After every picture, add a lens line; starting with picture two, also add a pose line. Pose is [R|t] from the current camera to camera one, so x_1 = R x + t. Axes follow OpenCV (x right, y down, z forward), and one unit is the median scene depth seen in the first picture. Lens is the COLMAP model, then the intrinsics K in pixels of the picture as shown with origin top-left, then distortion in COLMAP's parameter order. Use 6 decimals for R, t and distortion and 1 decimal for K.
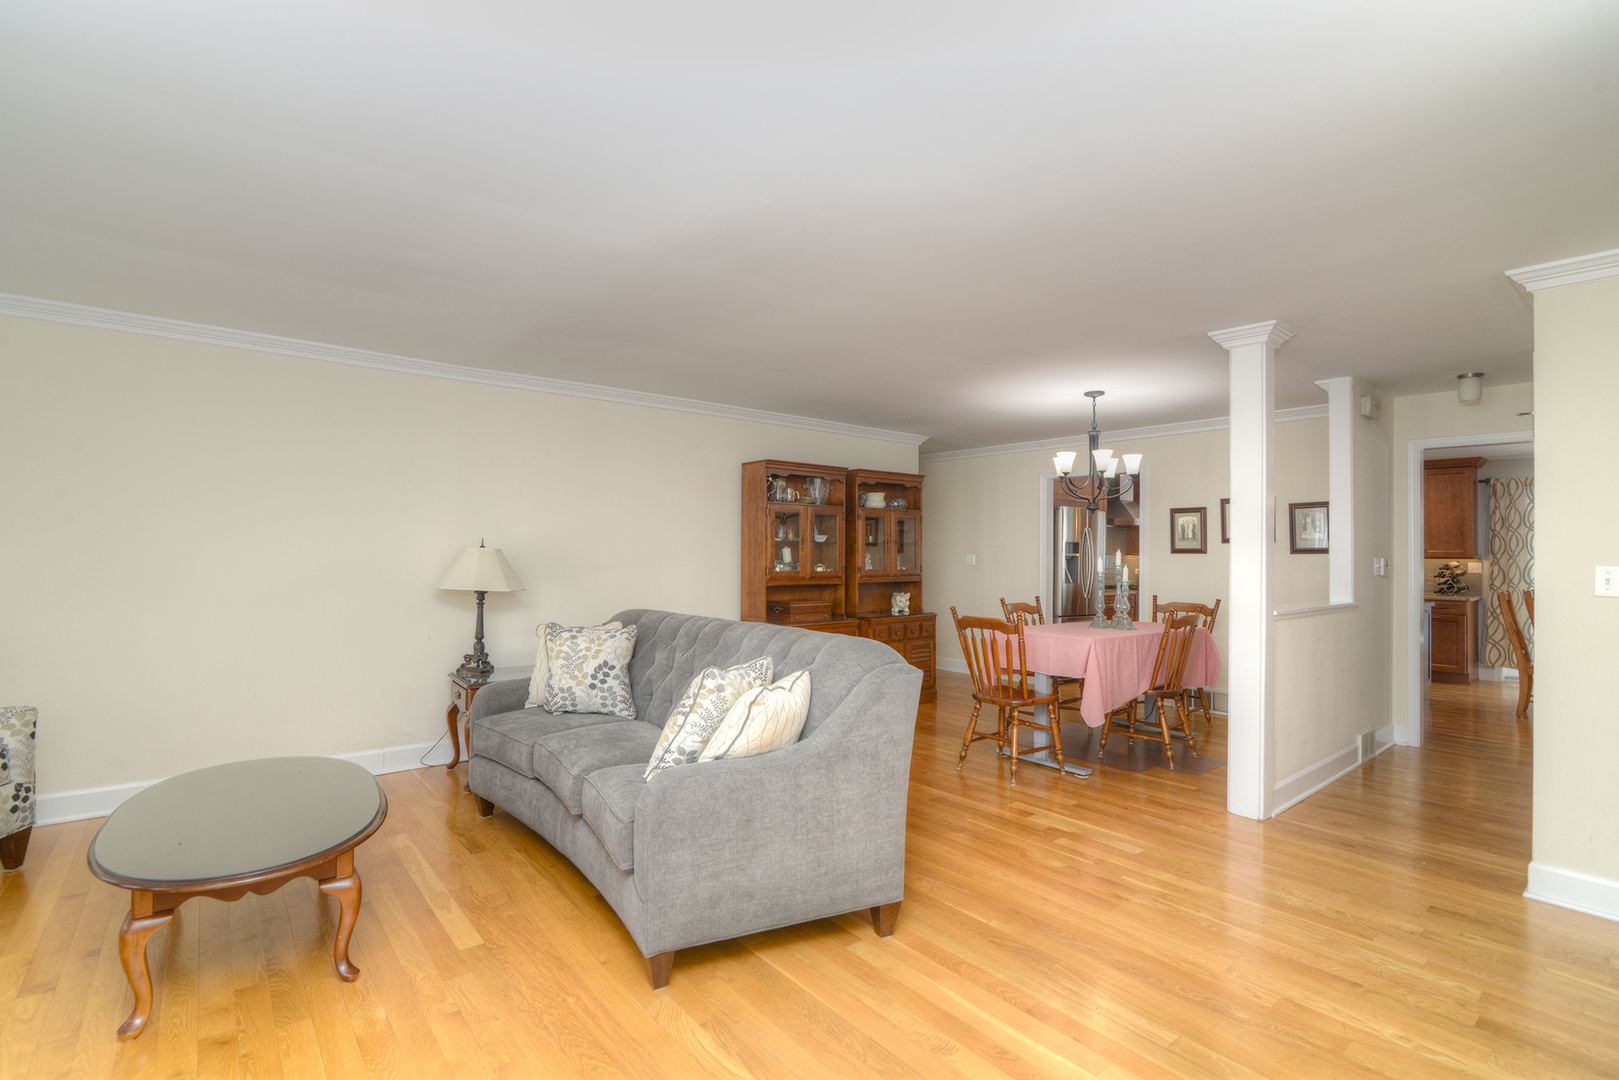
lens RADIAL K [[742.5, 0, 799.0], [0, 742.5, 541.1], [0, 0, 1]] dist [-0.024983, 0.003483]
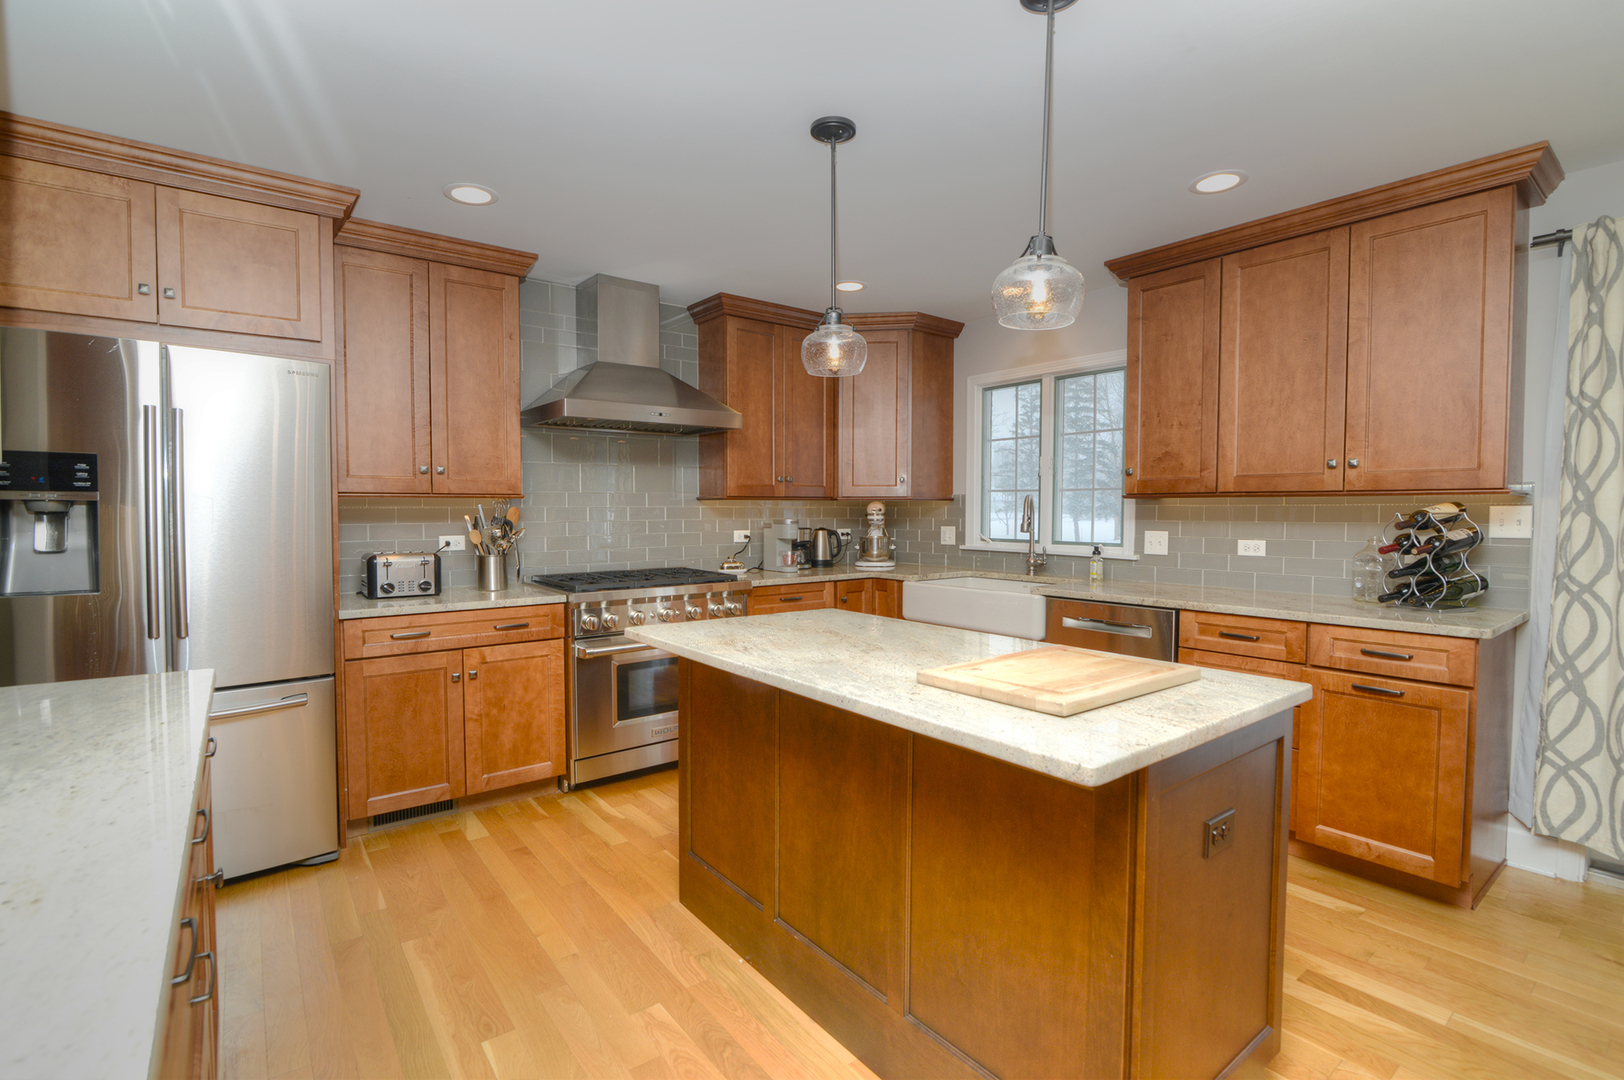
lens RADIAL K [[744.8, 0, 802.3], [0, 744.8, 539.7], [0, 0, 1]] dist [-0.024983, 0.003483]
pose [[0.999753, -0.005476, -0.021536, 0.818116], [0.006569, 0.998678, 0.050991, 0.033901], [0.021229, -0.051120, 0.998467, 0.882410]]
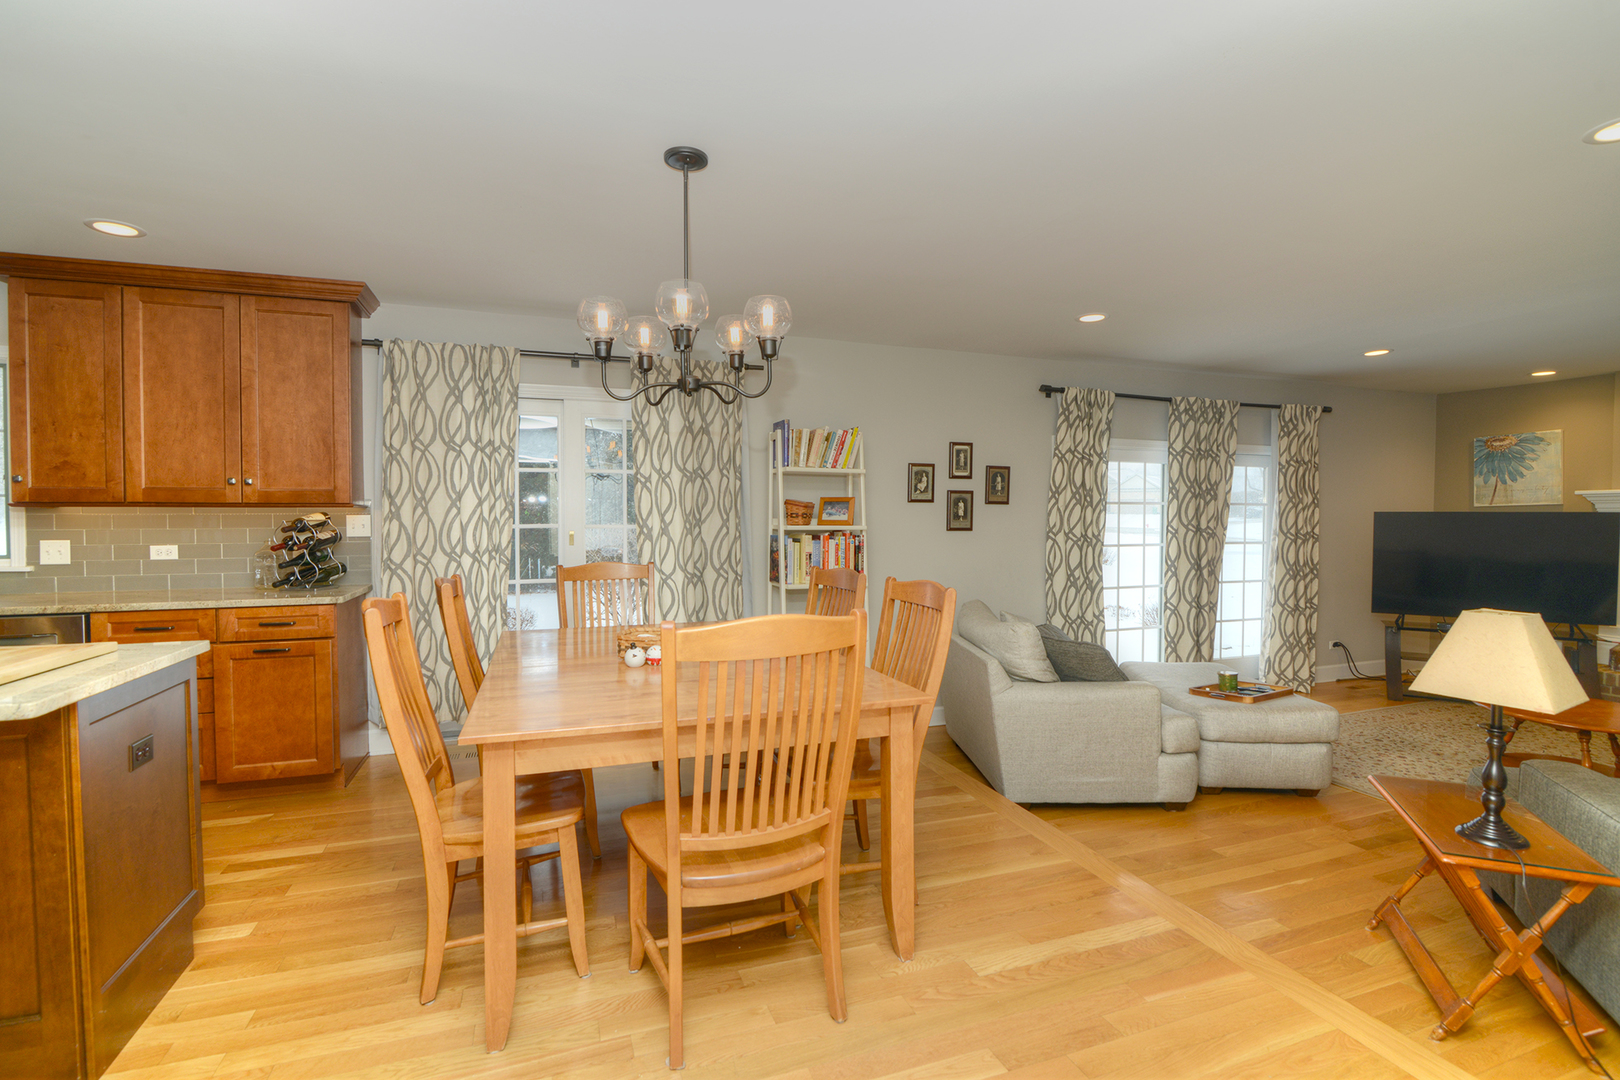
lens RADIAL K [[743.0, 0, 802.8], [0, 743.0, 538.1], [0, 0, 1]] dist [-0.024983, 0.003483]
pose [[0.327515, -0.032755, 0.944278, 0.745104], [-0.007316, 0.999281, 0.037200, 0.032046], [-0.944818, -0.019091, 0.327040, 0.744310]]
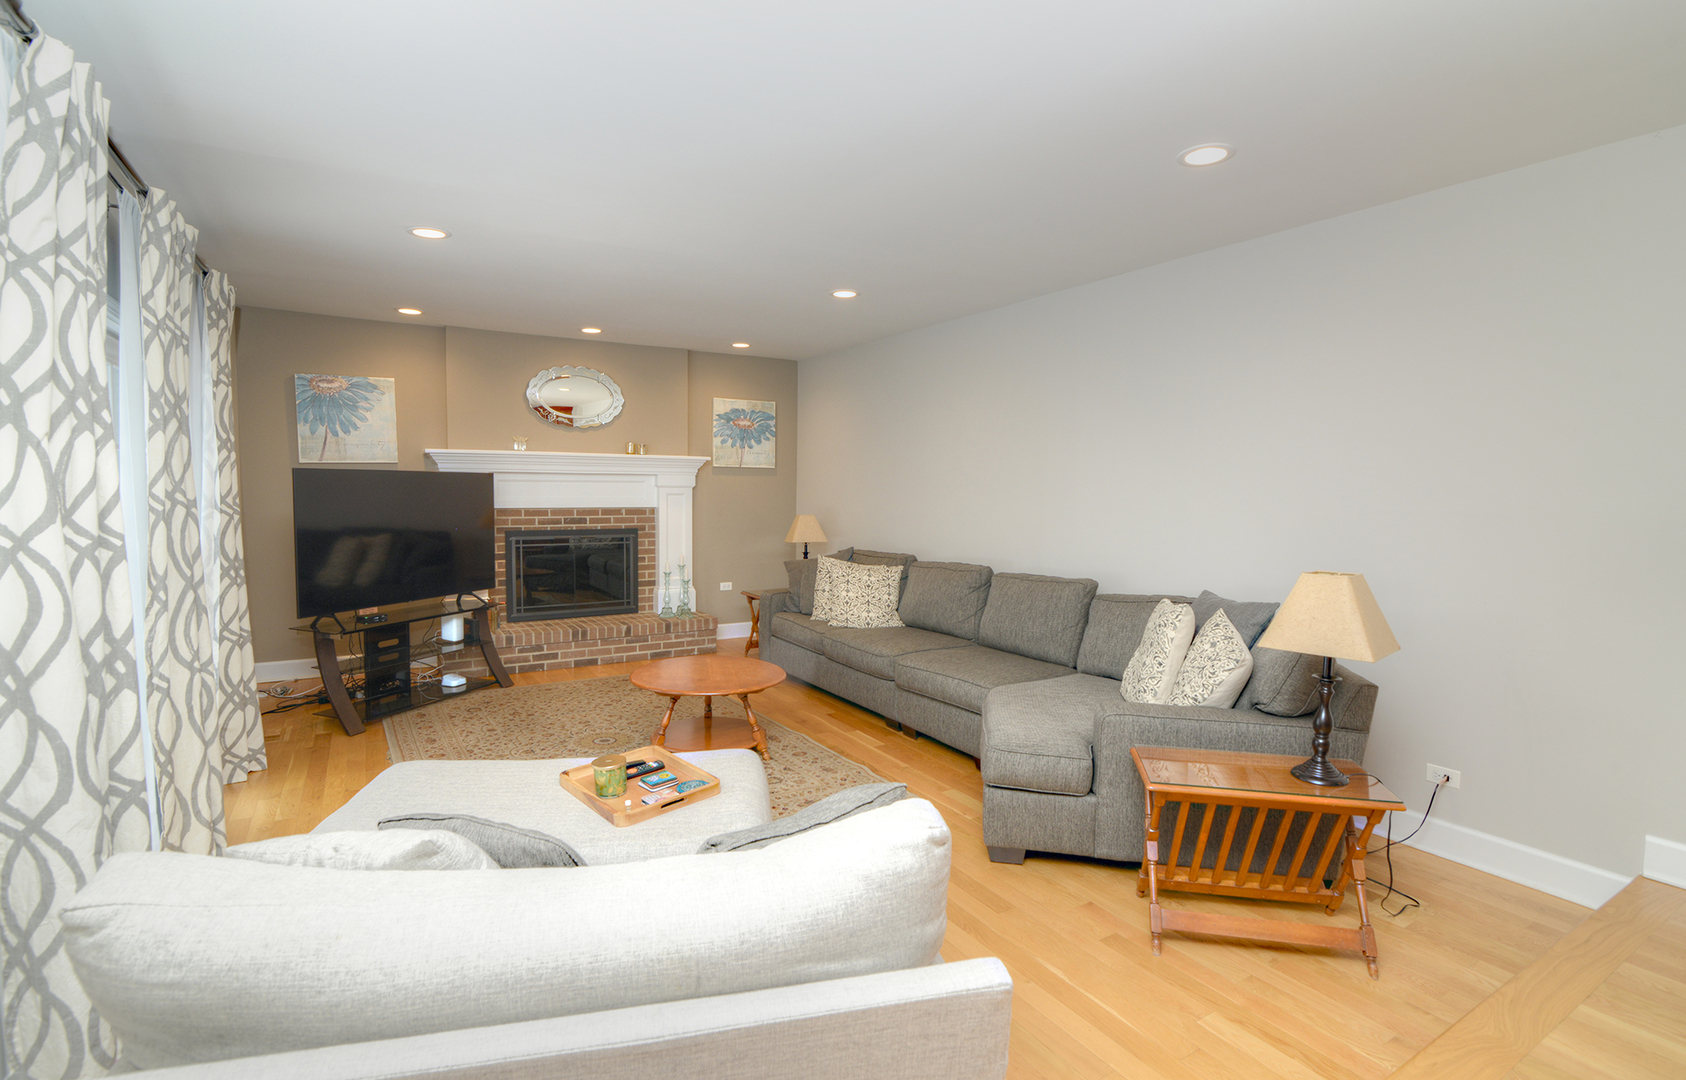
lens RADIAL K [[791.7, 0, 836.0], [0, 791.7, 537.0], [0, 0, 1]] dist [-0.018264, -0.000951]
pose [[-0.989571, -0.026083, 0.141664, 1.337452], [-0.017871, 0.998102, 0.058936, 0.039294], [-0.142932, 0.055790, -0.988159, 0.967489]]
